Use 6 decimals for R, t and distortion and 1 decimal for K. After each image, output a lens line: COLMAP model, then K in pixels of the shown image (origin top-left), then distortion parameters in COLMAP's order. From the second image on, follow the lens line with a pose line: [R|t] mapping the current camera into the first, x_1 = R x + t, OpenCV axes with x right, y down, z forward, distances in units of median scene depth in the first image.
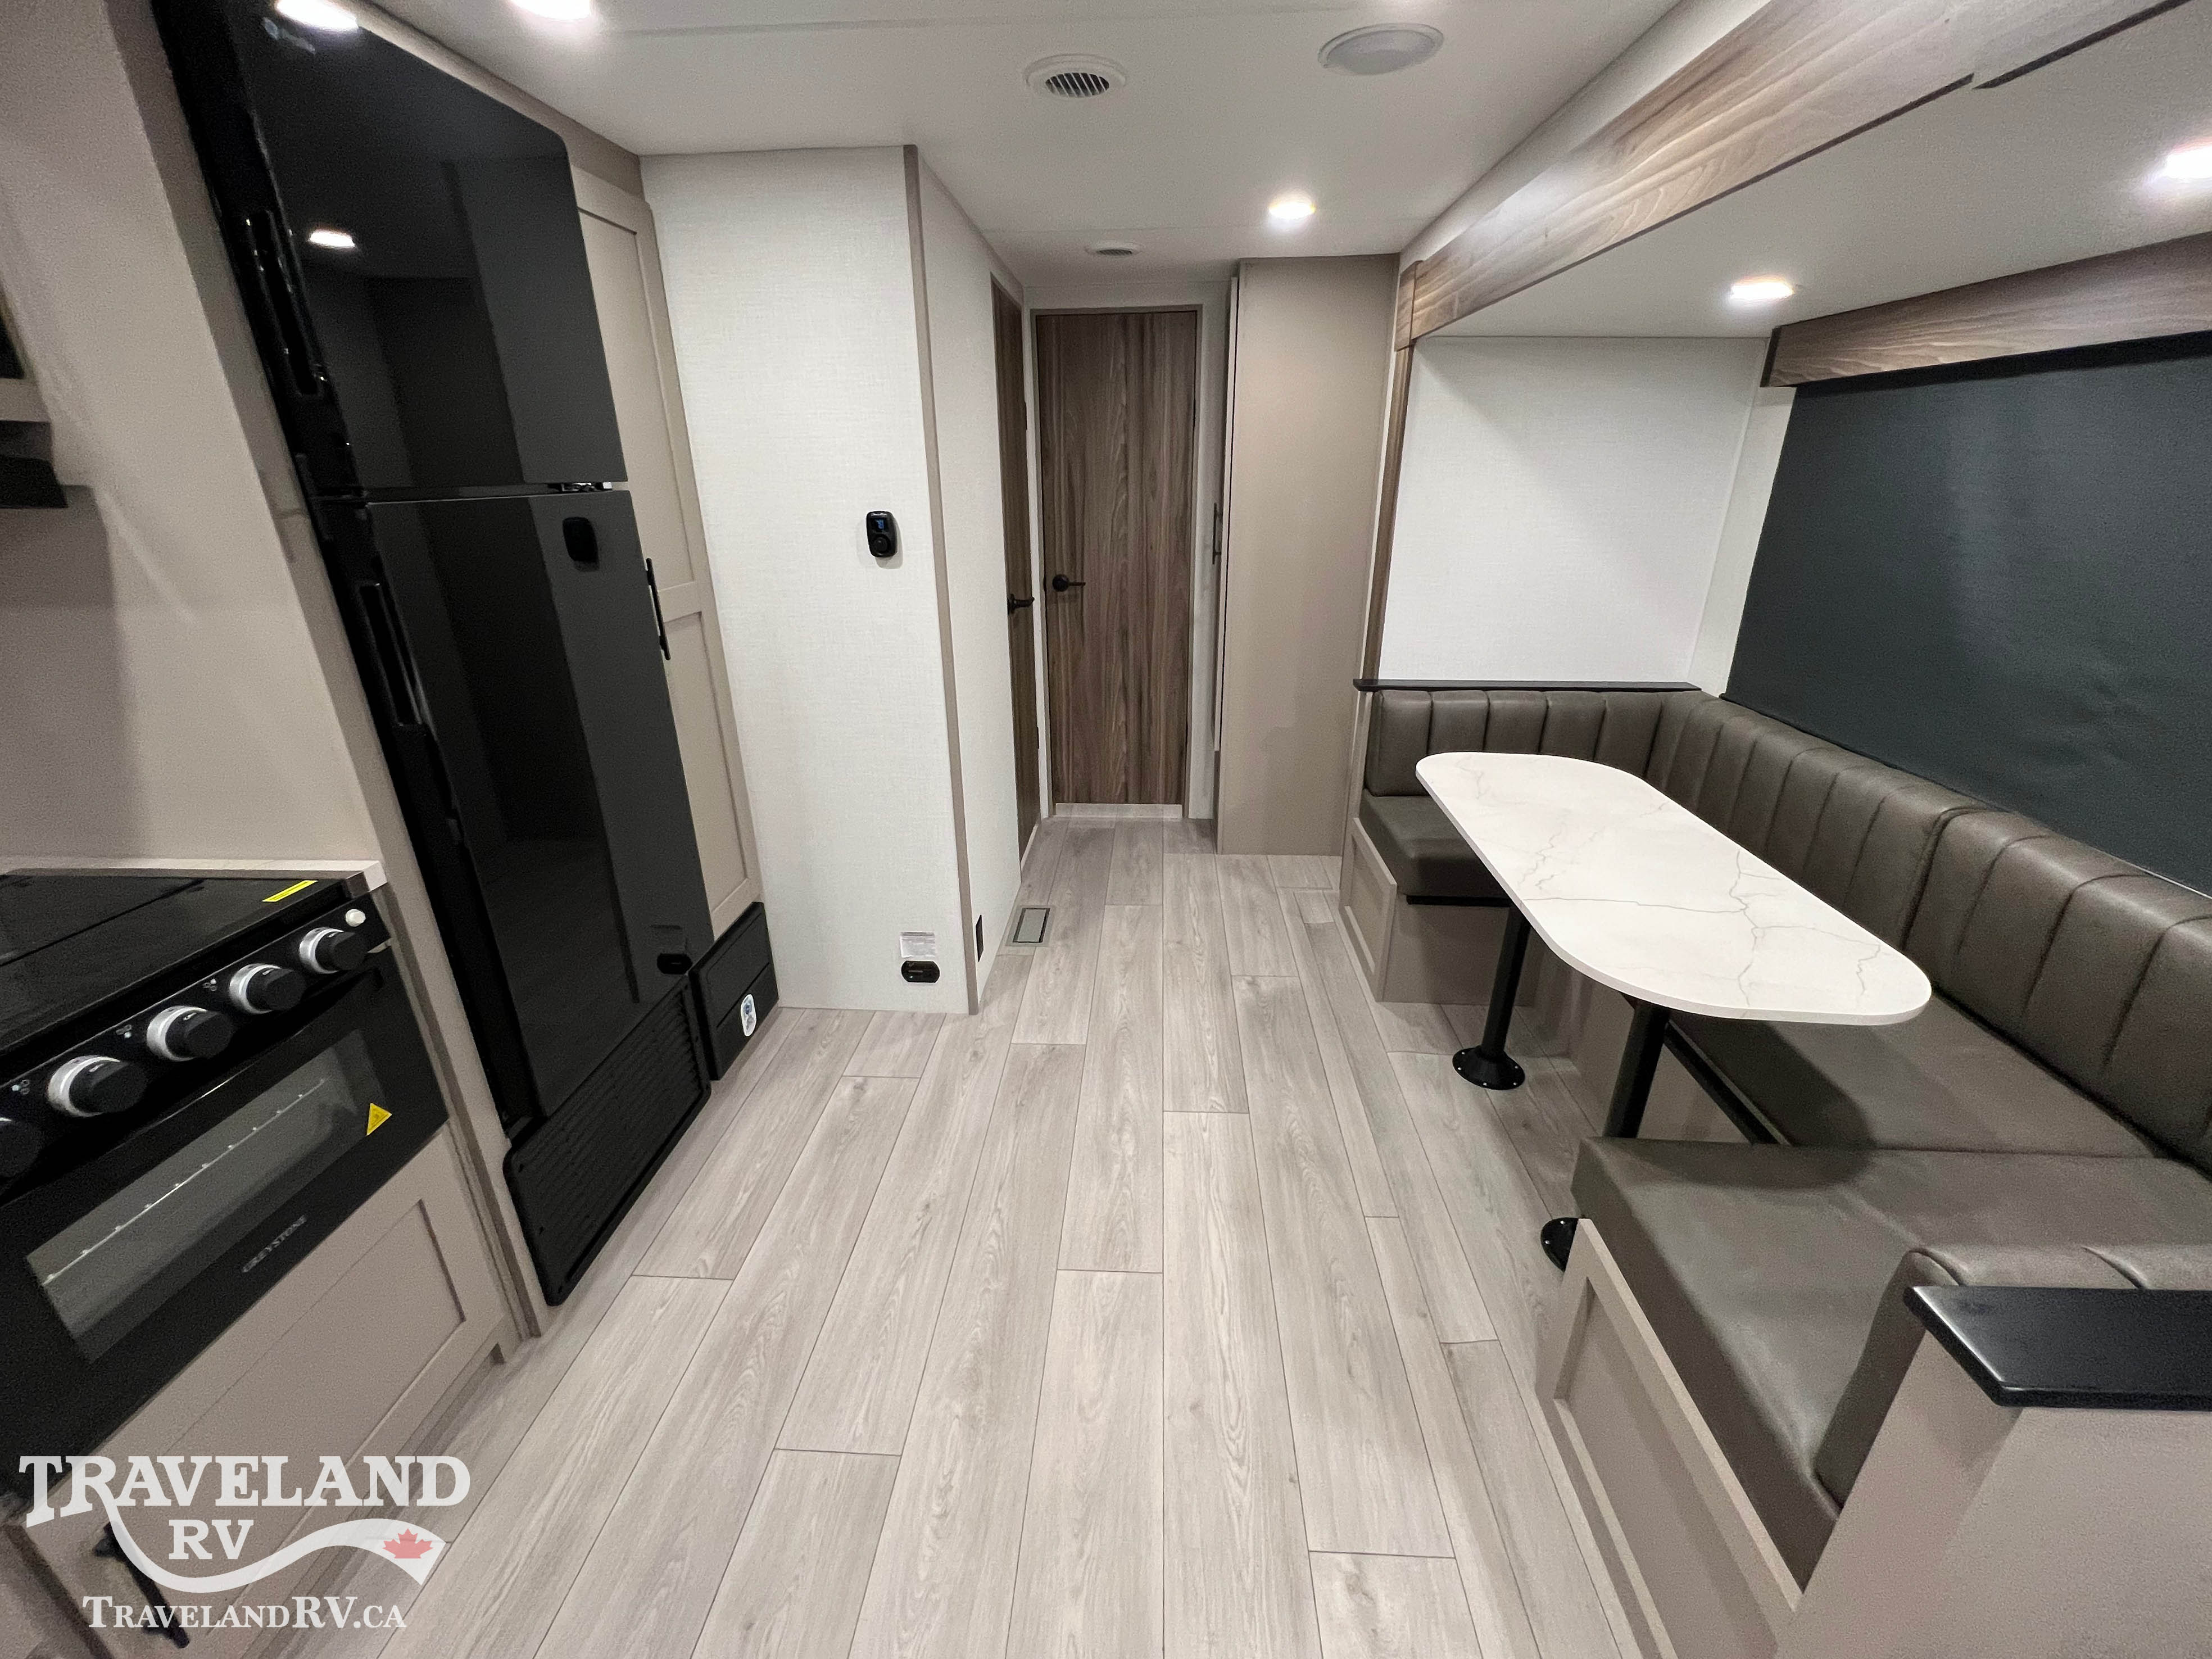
lens RADIAL K [[894.5, 0, 1095.9], [0, 894.5, 820.9], [0, 0, 1]] dist [-0.005047, 0.001401]
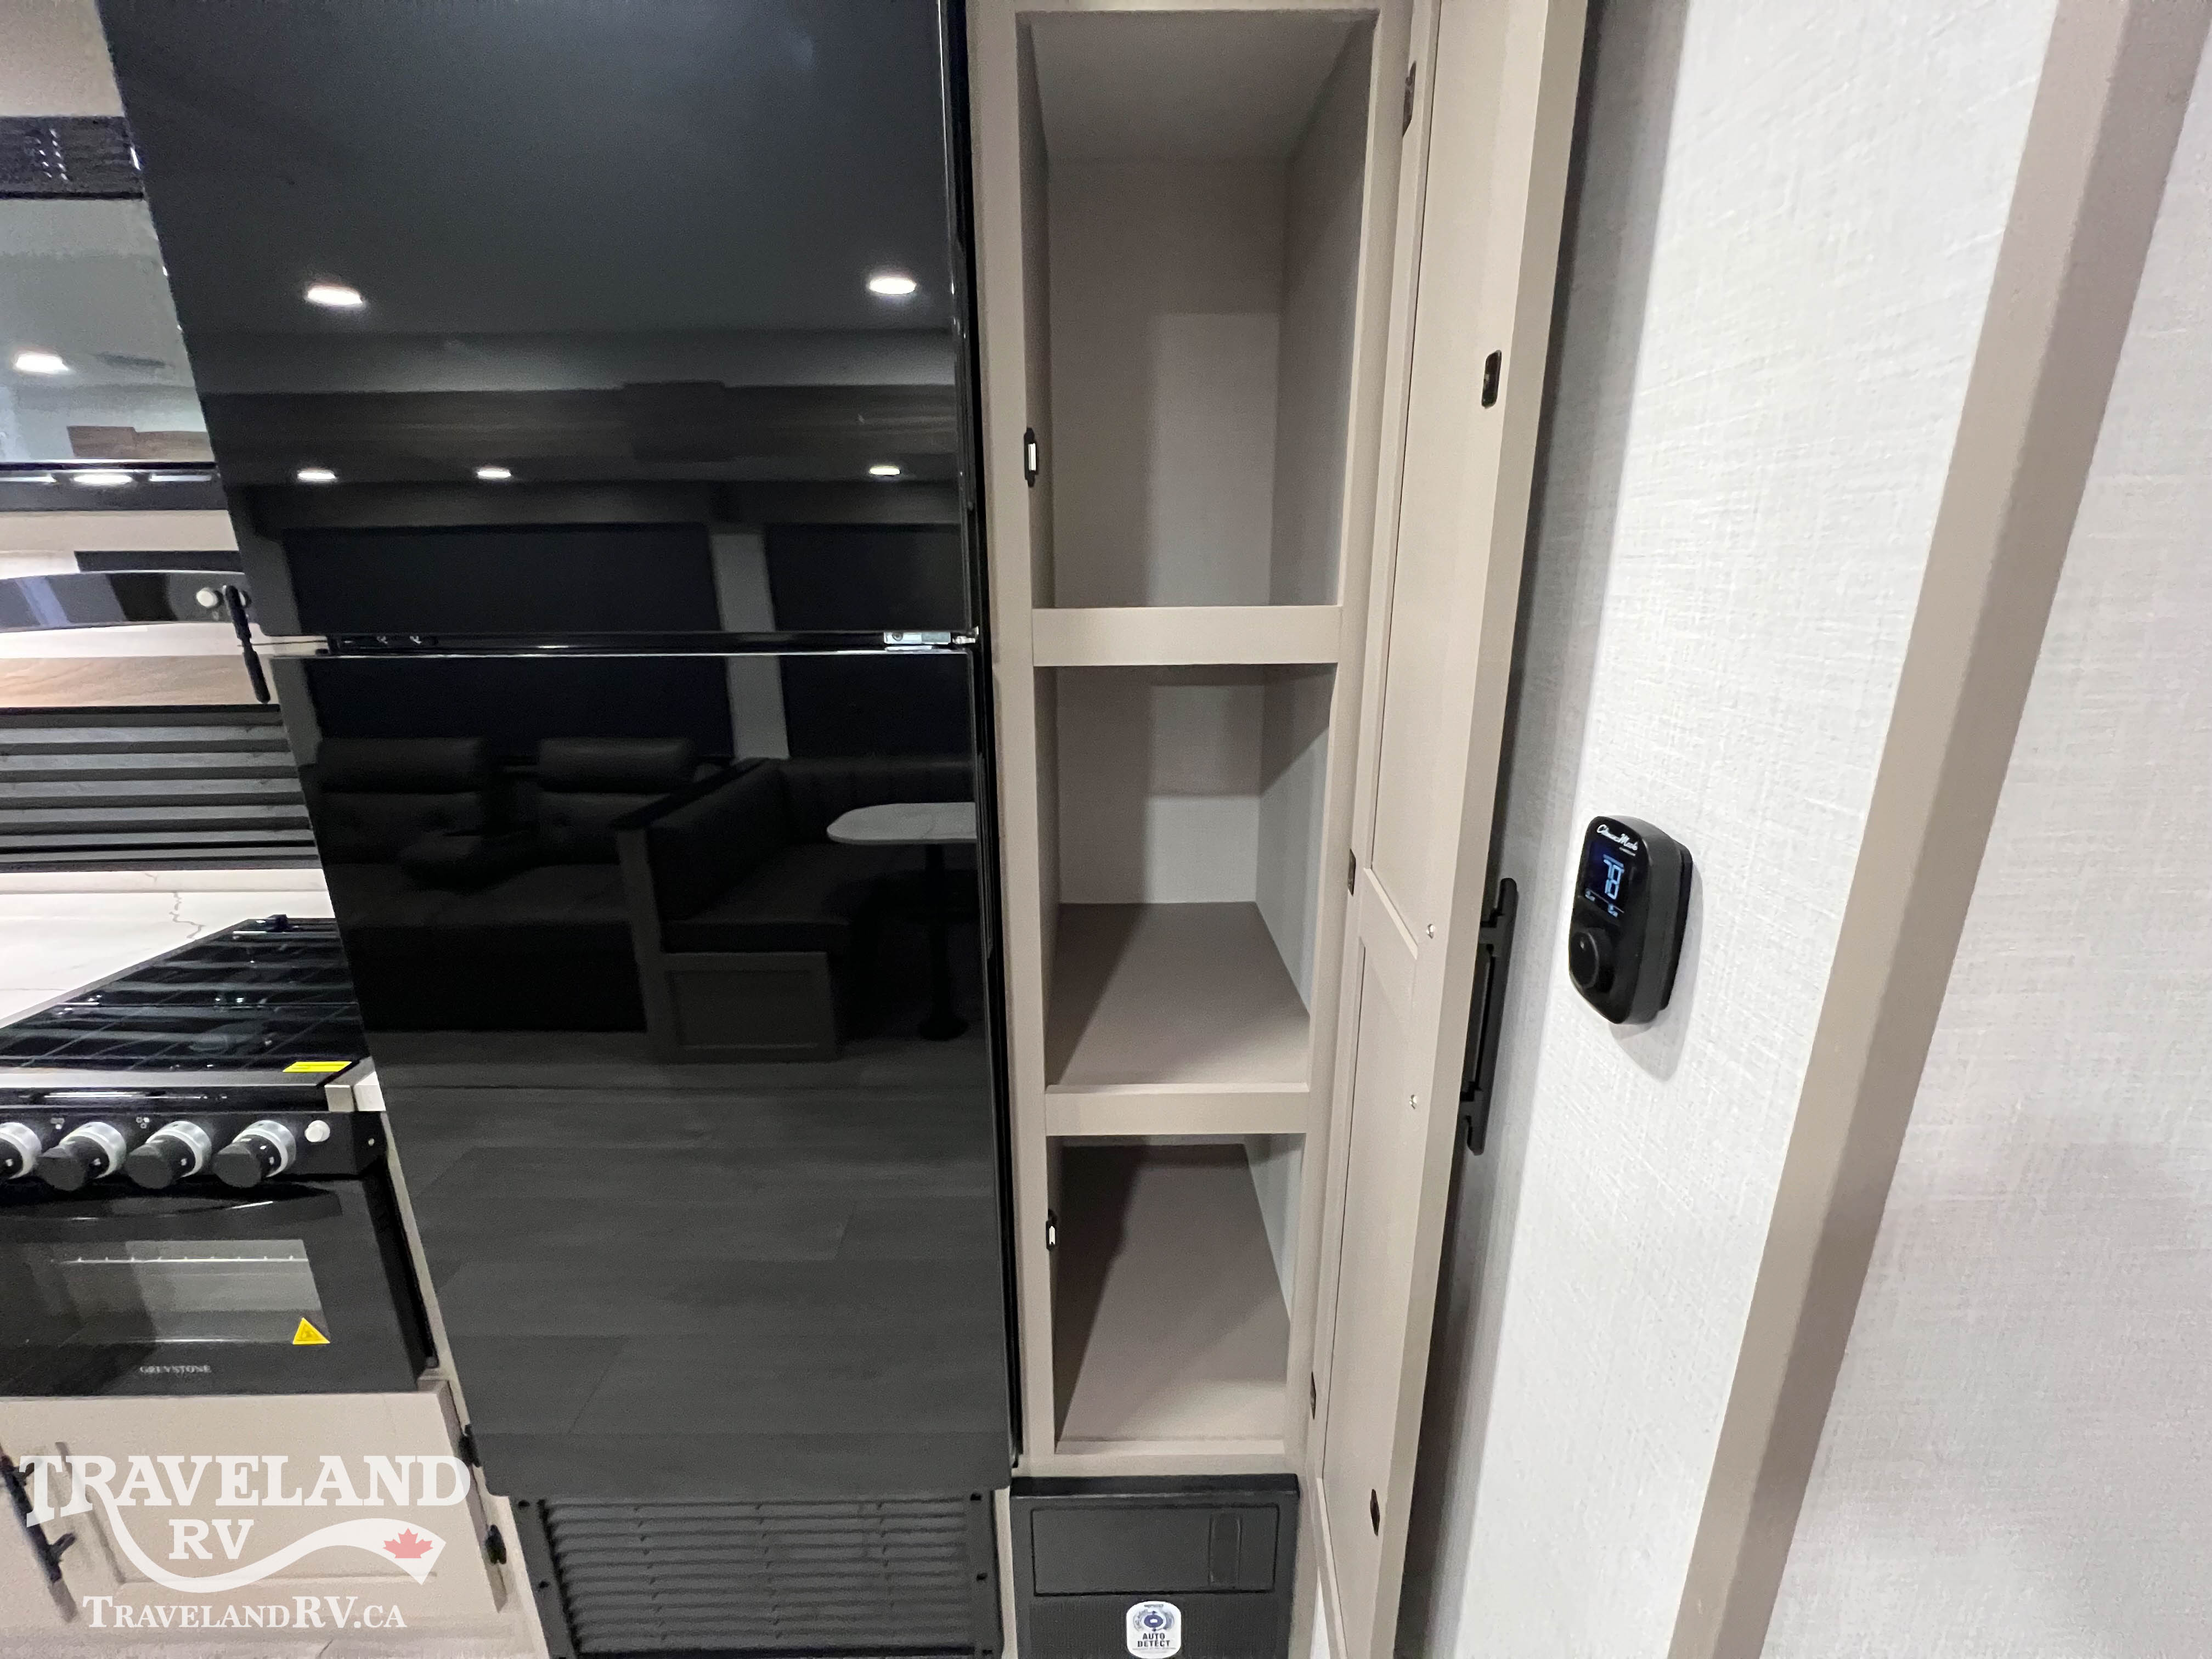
lens RADIAL K [[899.8, 0, 1101.7], [0, 899.8, 817.7], [0, 0, 1]] dist [-0.003513, 0.000102]
pose [[0.079739, 0.283856, -0.955546, -0.044865], [-0.353390, 0.904386, 0.239169, -0.403835], [0.932072, 0.318609, 0.172426, 0.960229]]
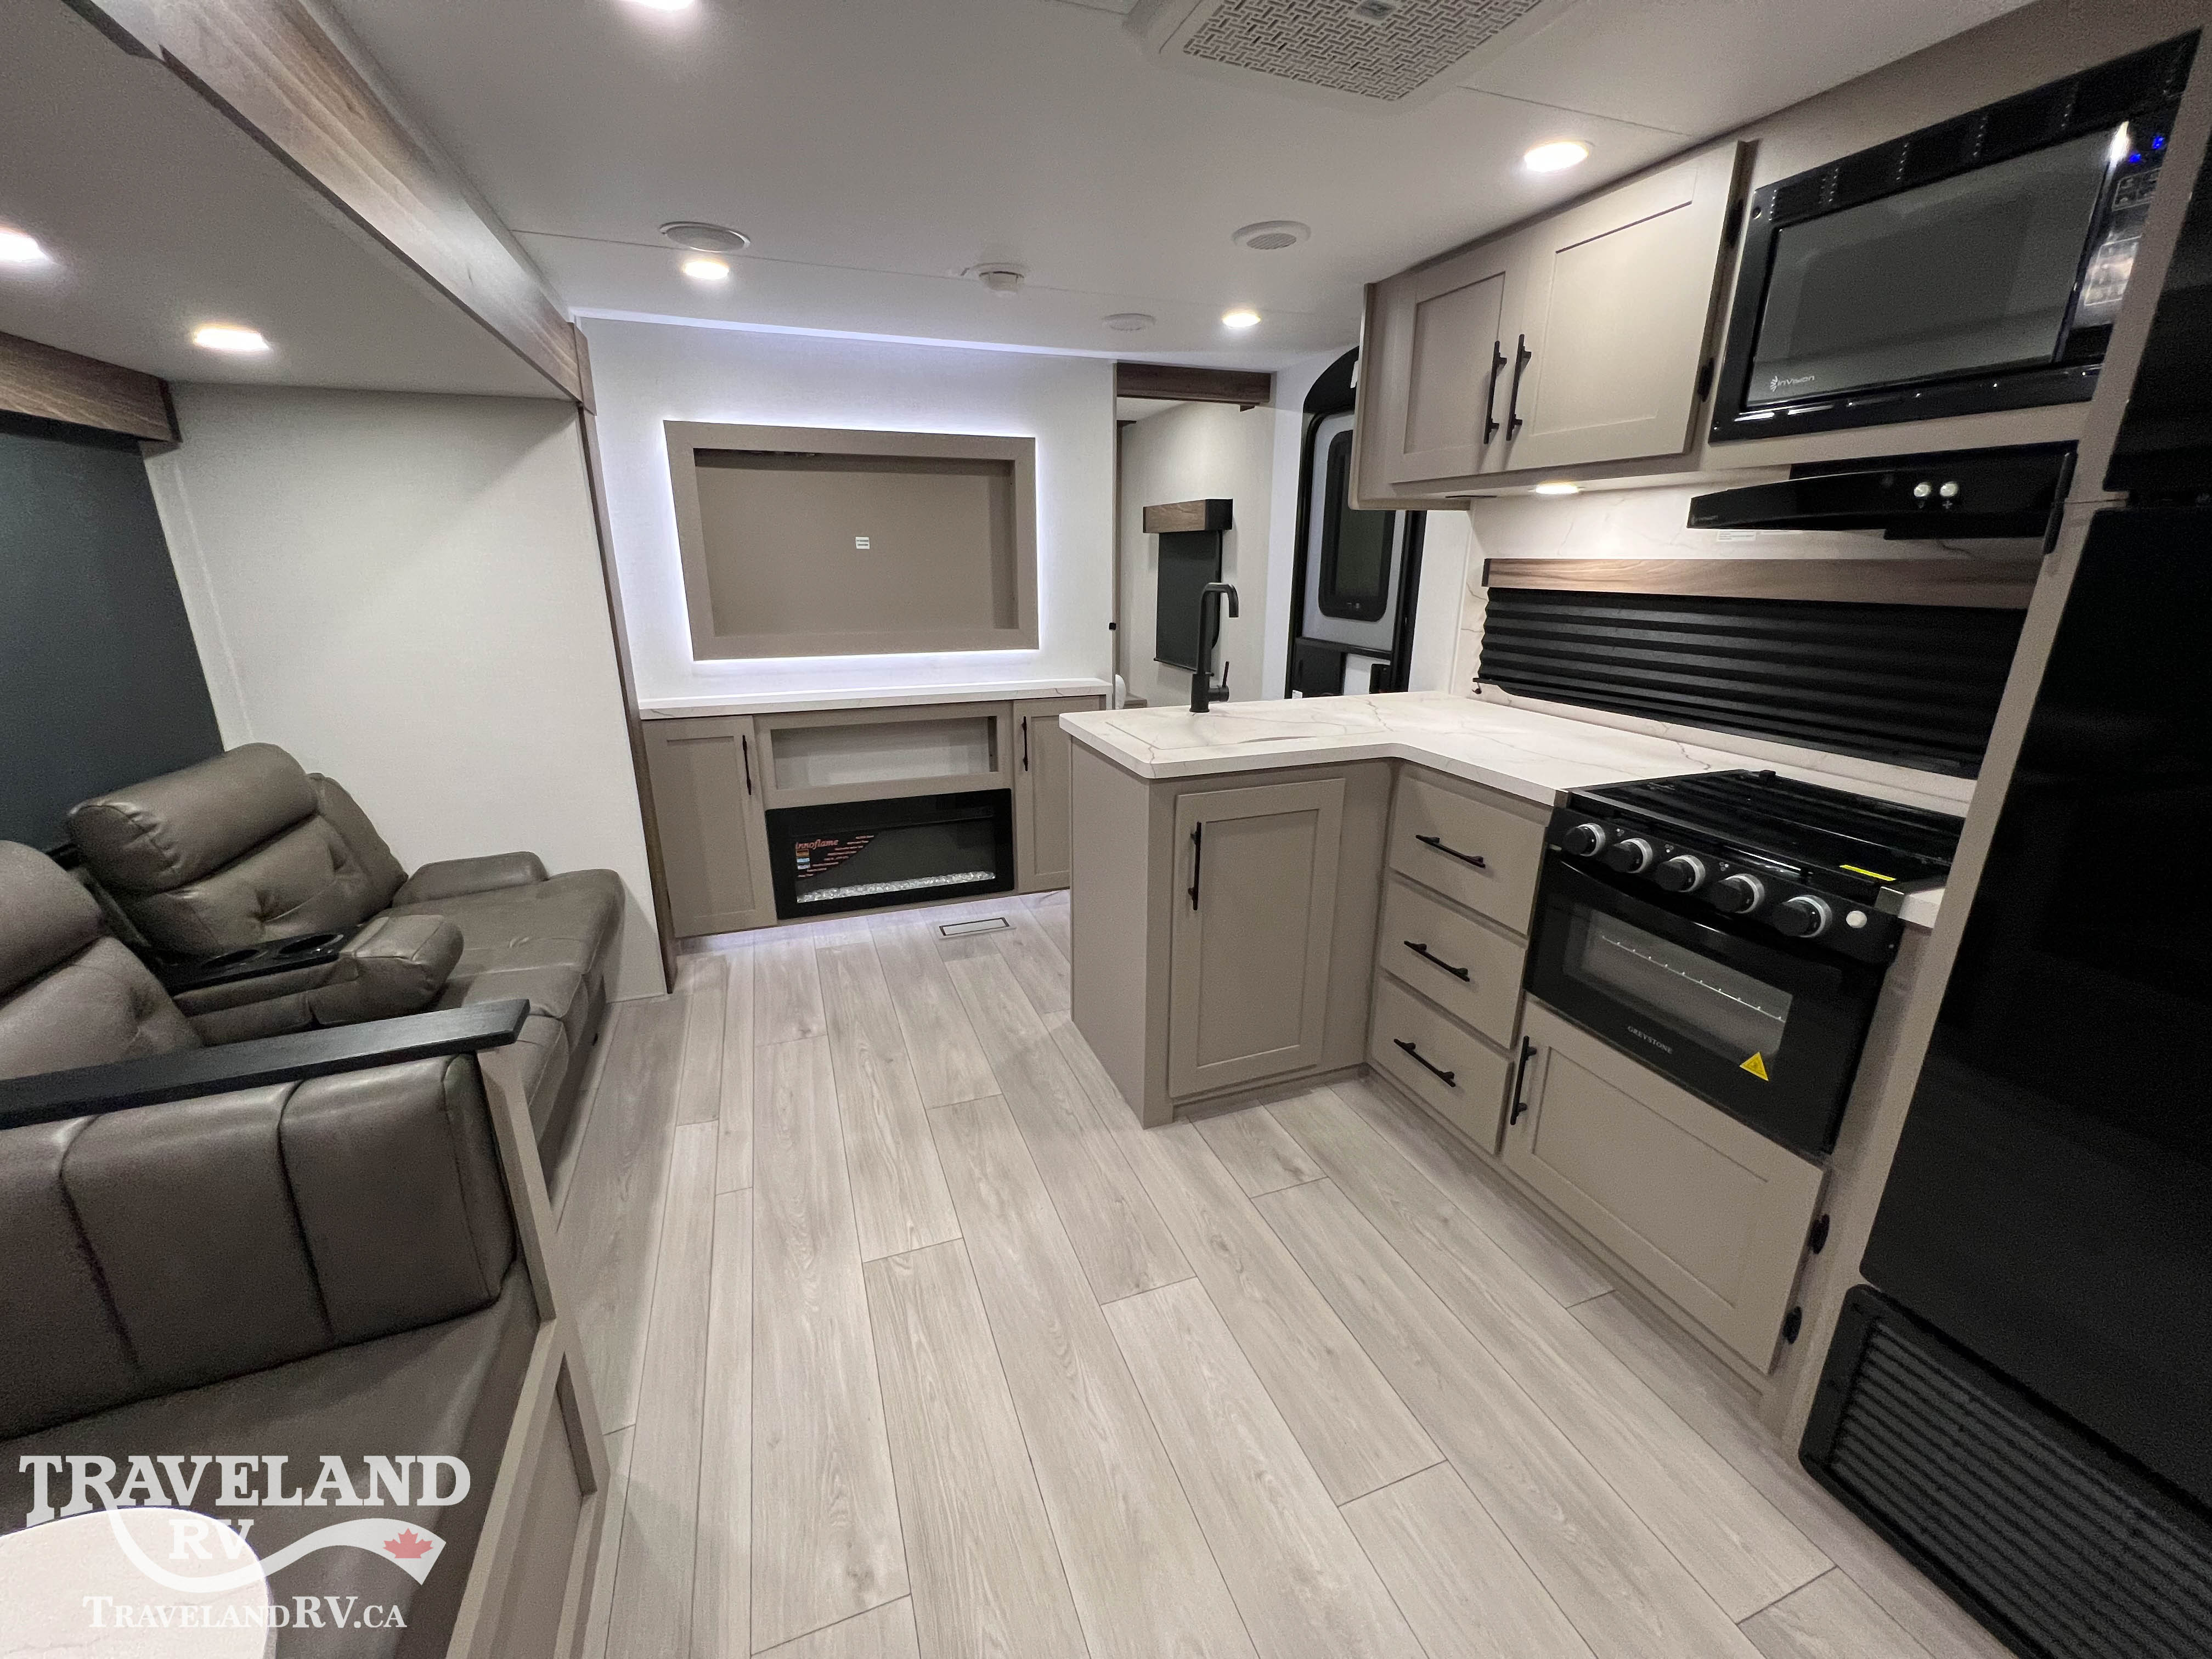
lens RADIAL K [[894.5, 0, 1110.8], [0, 894.5, 824.8], [0, 0, 1]] dist [-0.005047, 0.001401]
pose [[-0.907932, 0.132709, -0.397553, 0.218607], [-0.144296, 0.791580, 0.593784, -0.304856], [0.393495, 0.596481, -0.699552, 0.876424]]
